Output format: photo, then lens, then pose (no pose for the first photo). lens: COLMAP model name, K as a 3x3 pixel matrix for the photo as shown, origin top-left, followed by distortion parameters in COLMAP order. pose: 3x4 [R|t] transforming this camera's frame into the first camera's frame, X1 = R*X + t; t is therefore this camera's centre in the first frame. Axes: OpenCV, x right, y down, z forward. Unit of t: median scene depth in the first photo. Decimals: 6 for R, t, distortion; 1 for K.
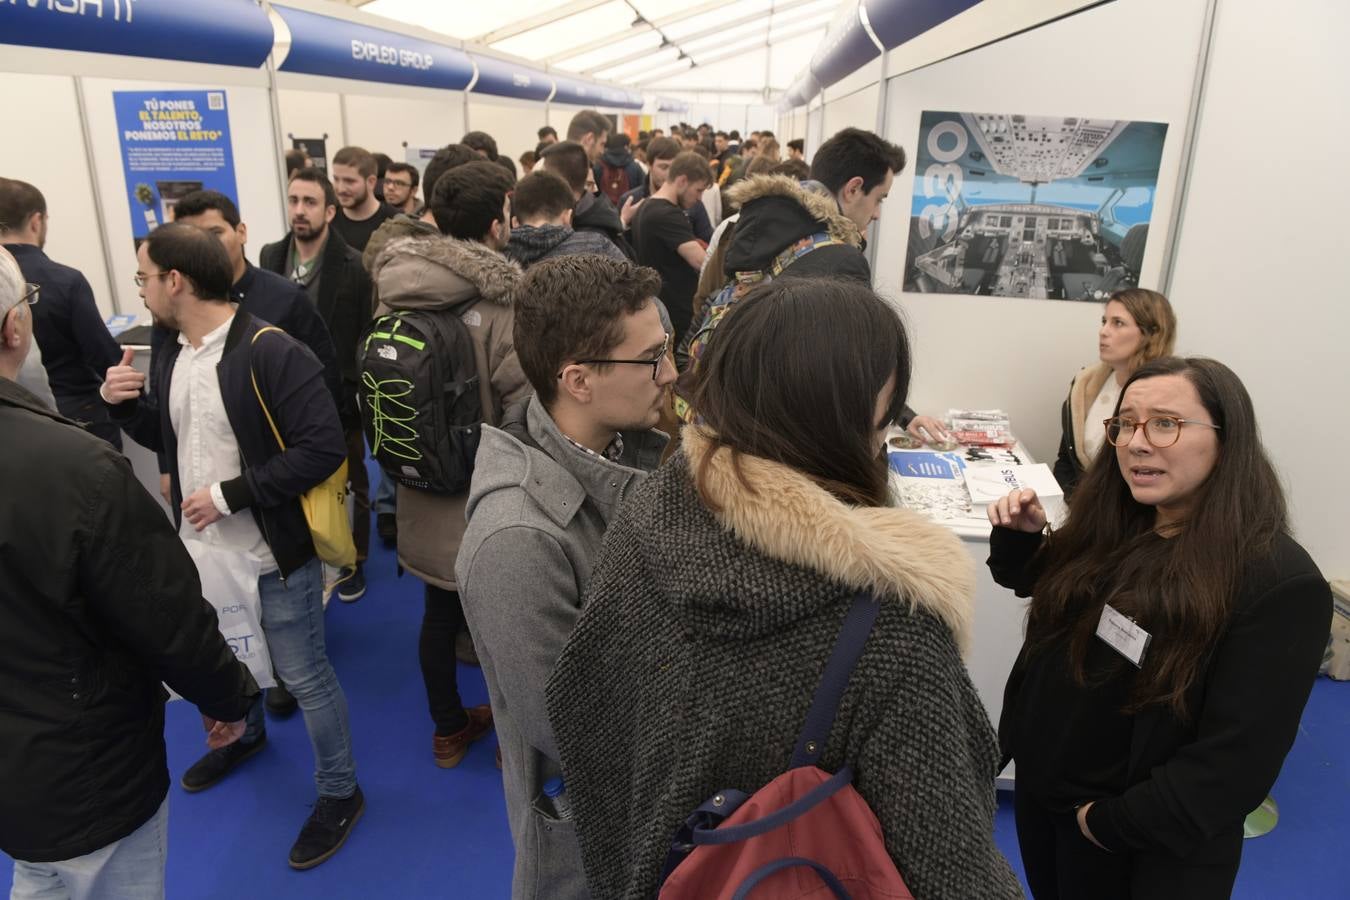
lens RADIAL K [[924.7, 0, 675.0], [0, 924.7, 450.0], [0, 0, 1]] dist [-0.061424, 0.001272]
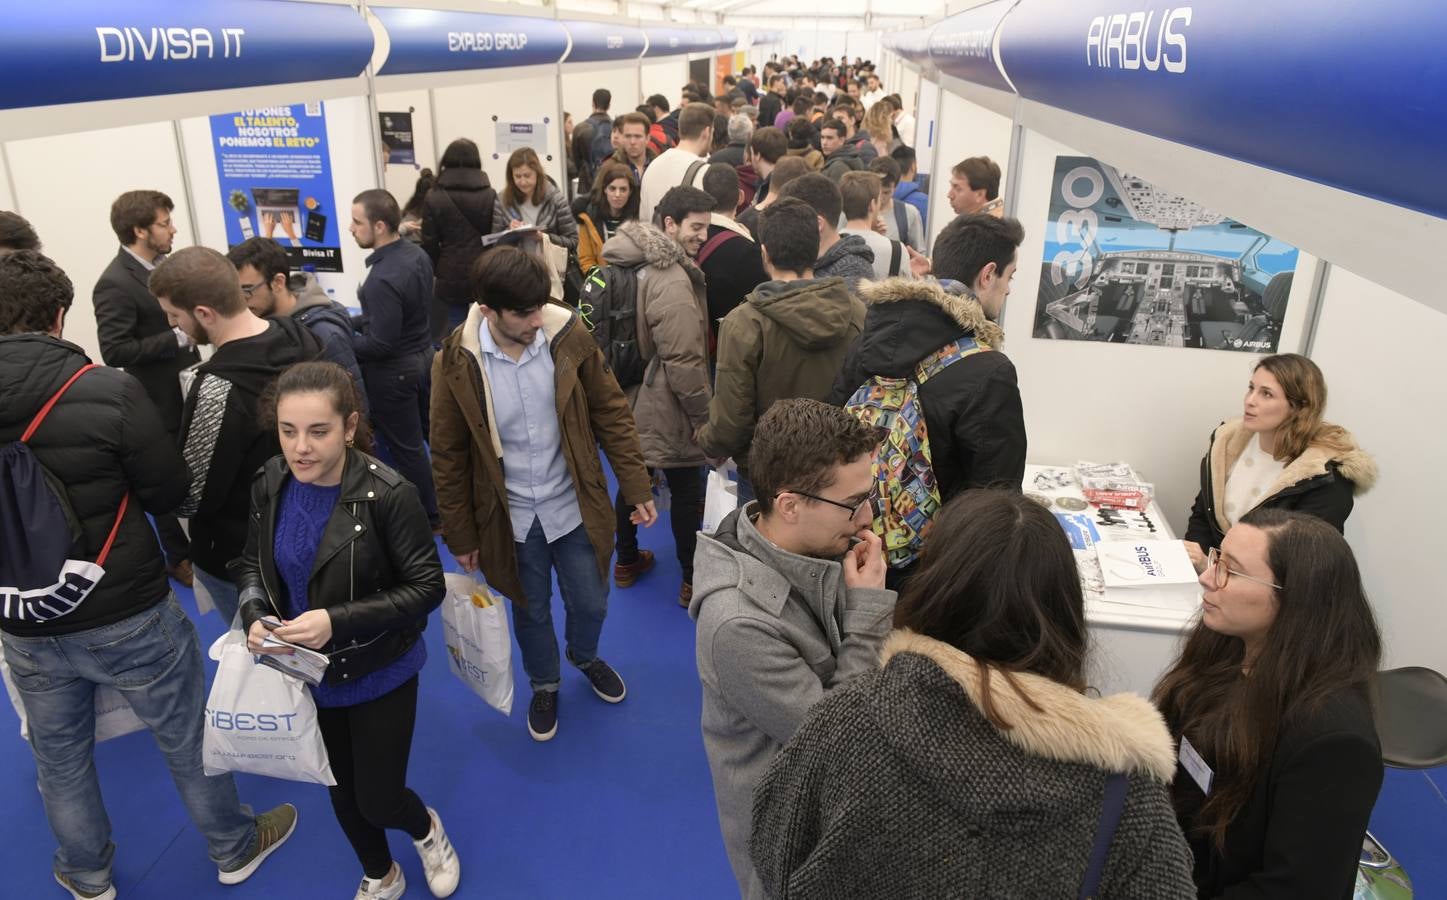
lens RADIAL K [[998.0, 0, 721.9], [0, 998.0, 414.0], [0, 0, 1]] dist [-0.061406, -0.005184]
pose [[0.999106, 0.007818, -0.041541, -0.034338], [-0.007102, 0.999824, 0.017371, -0.110800], [0.041669, -0.017060, 0.998986, -0.053582]]
